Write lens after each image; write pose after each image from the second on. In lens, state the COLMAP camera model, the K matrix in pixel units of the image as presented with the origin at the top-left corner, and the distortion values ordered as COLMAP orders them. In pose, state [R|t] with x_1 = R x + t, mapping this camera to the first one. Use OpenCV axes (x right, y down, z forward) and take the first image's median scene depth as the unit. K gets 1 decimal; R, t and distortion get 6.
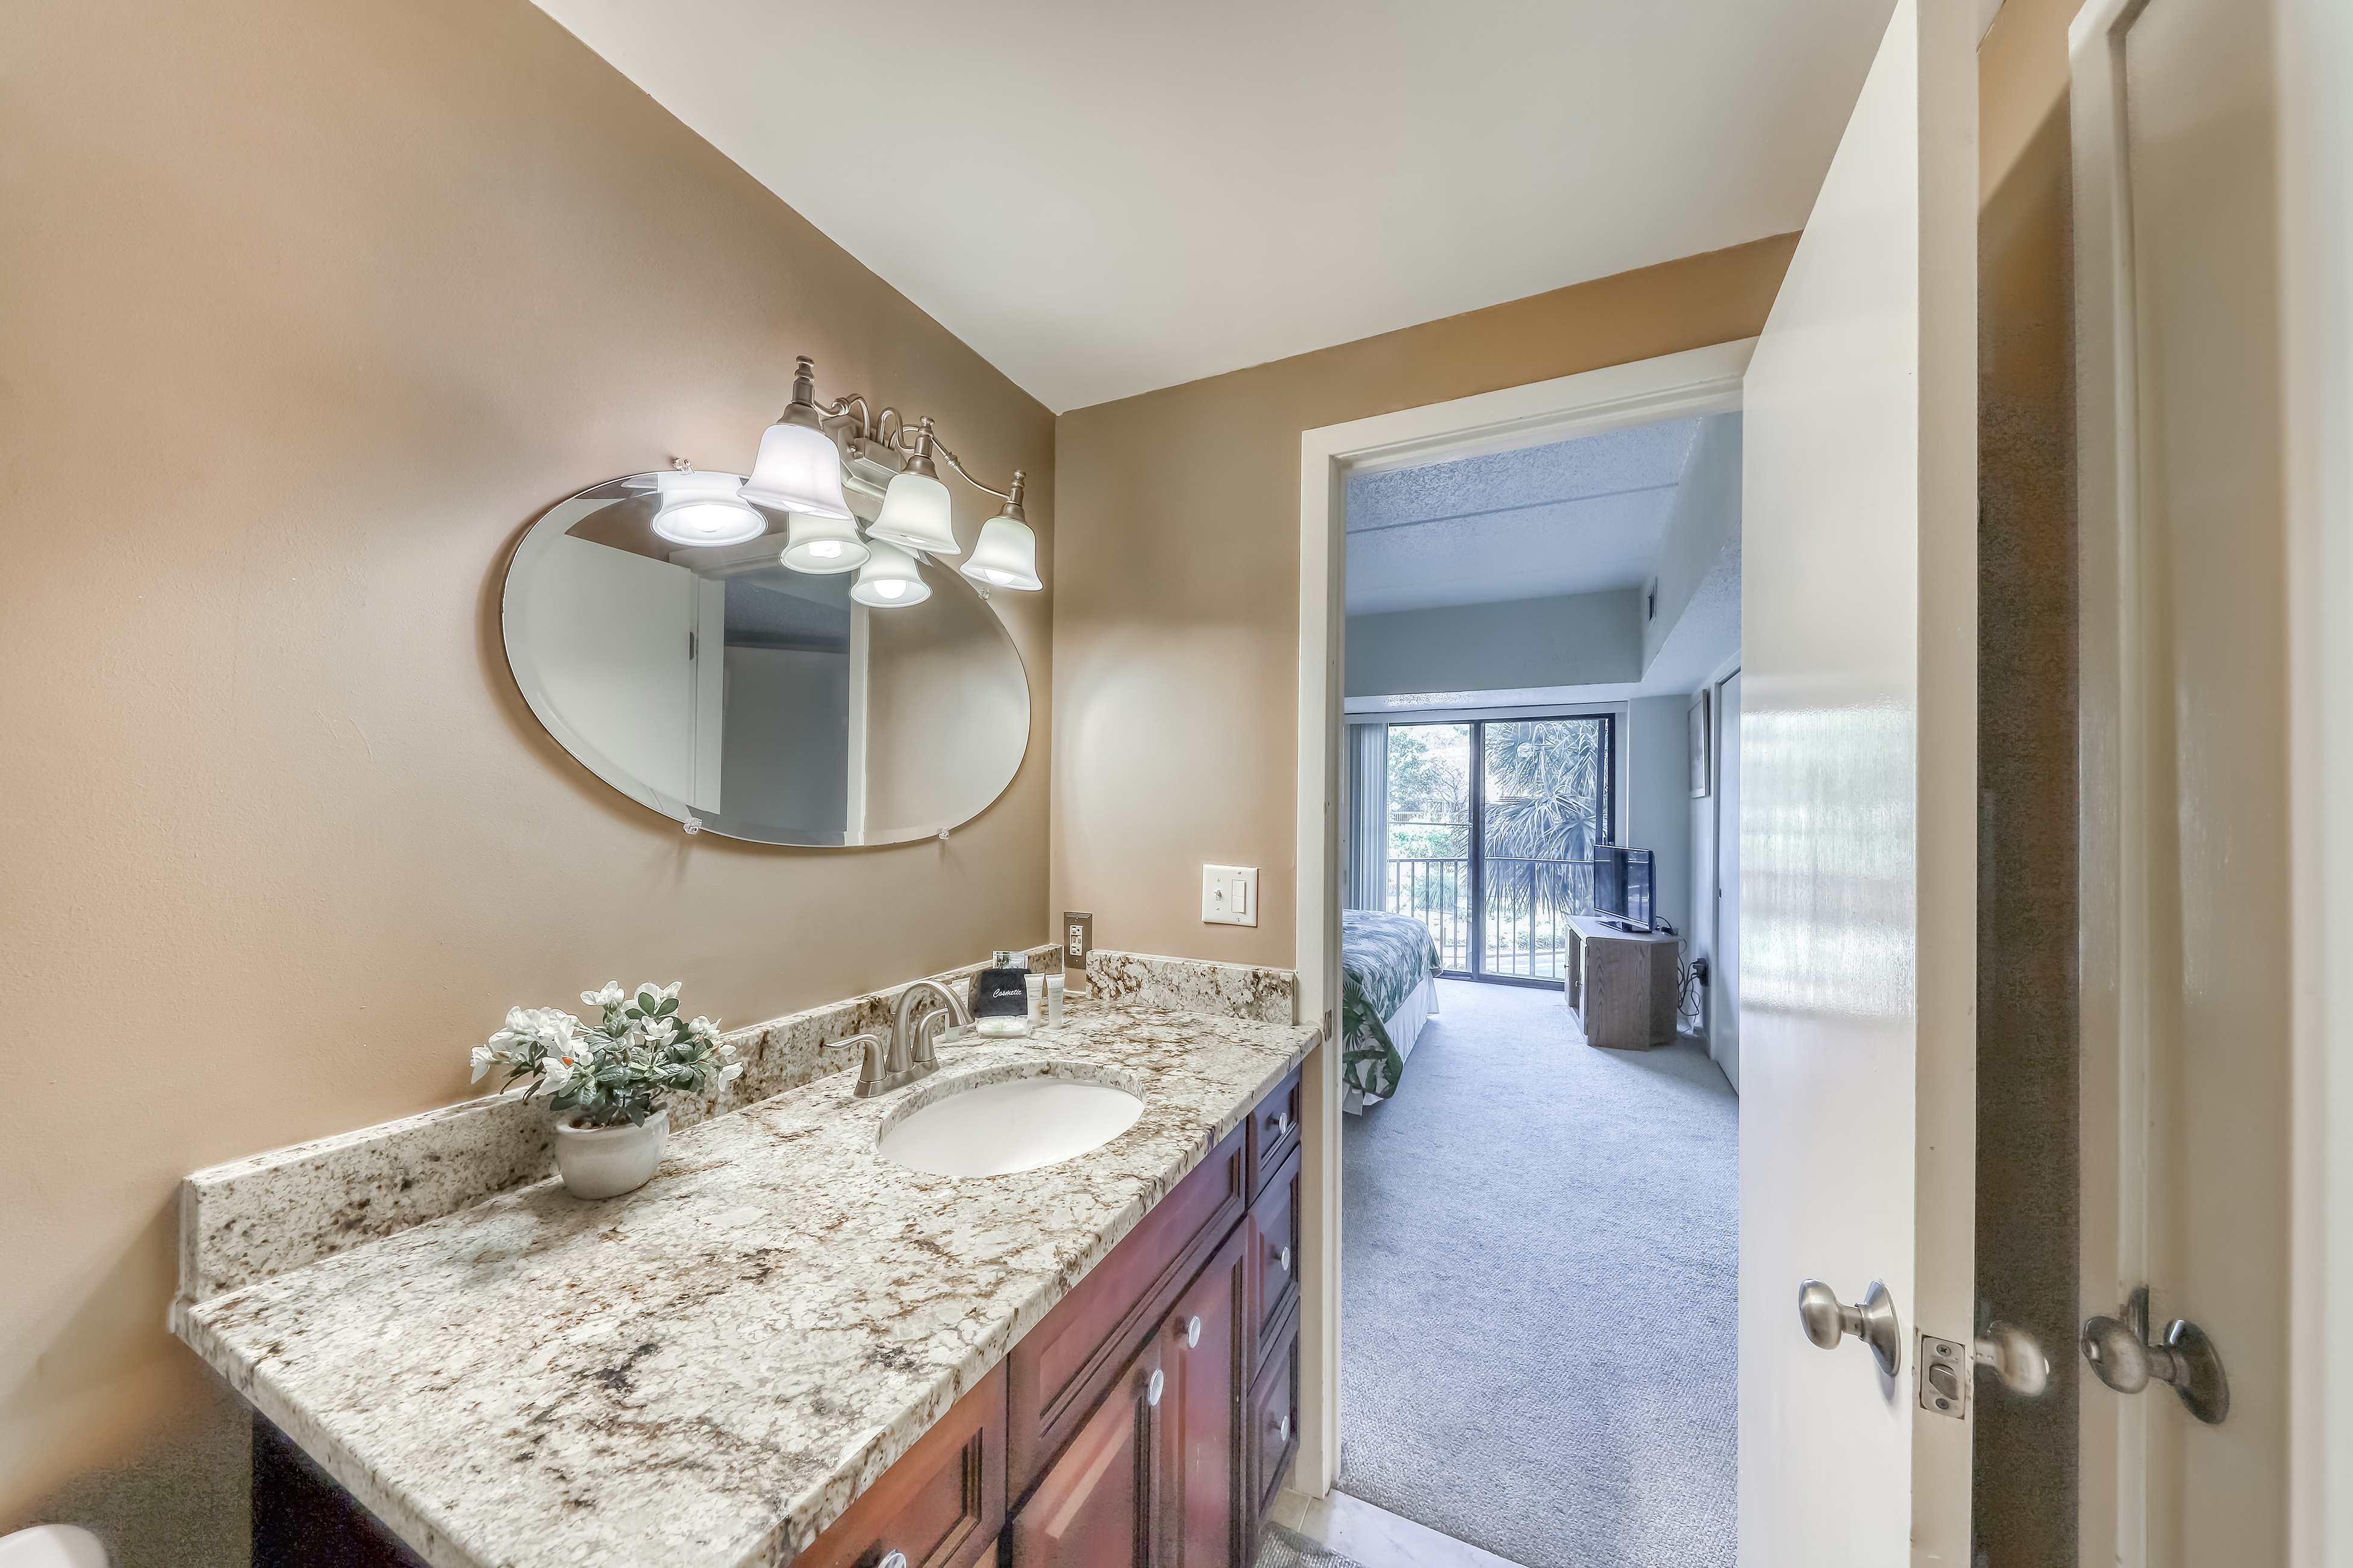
lens RADIAL K [[784.3, 0, 1157.2], [0, 784.3, 790.4], [0, 0, 1]] dist [-0.008554, -0.000217]
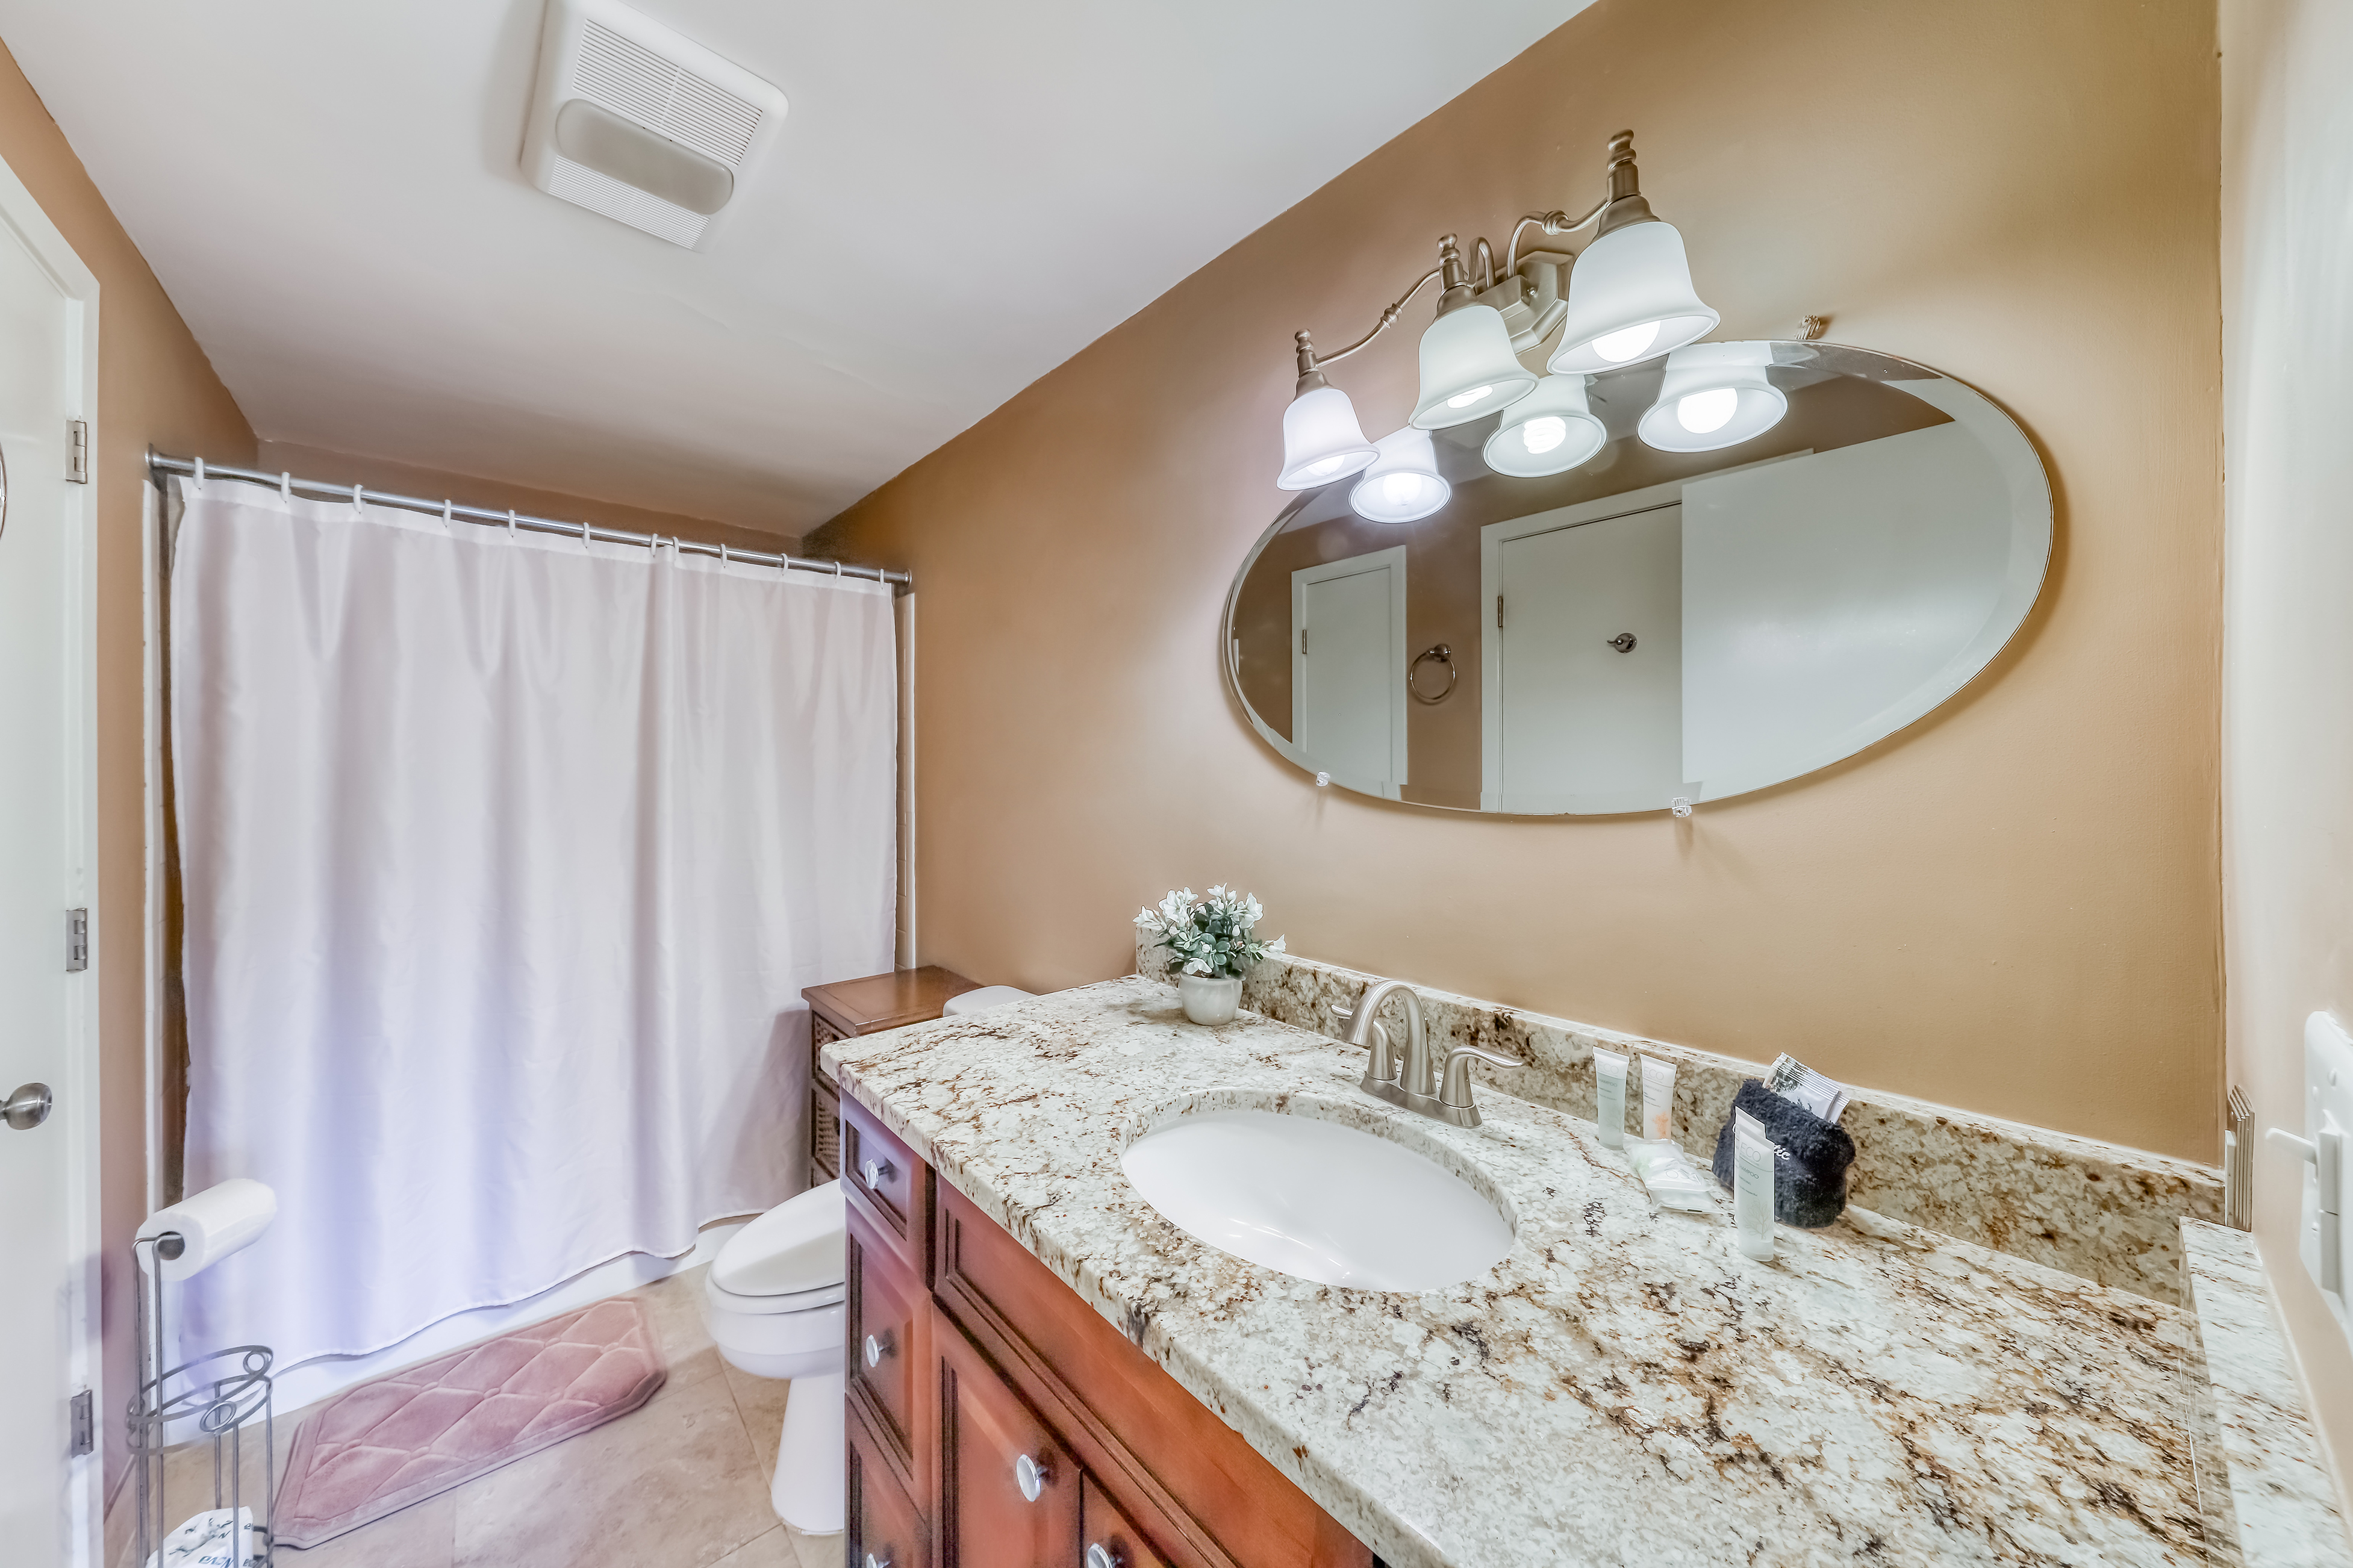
lens RADIAL K [[784.3, 0, 1153.7], [0, 784.3, 772.8], [0, 0, 1]] dist [-0.008554, -0.000217]
pose [[-0.374899, -0.000900, -0.927065, 0.600090], [0.006973, 0.999968, -0.003791, 0.040568], [0.927039, -0.007886, -0.374881, 1.235750]]
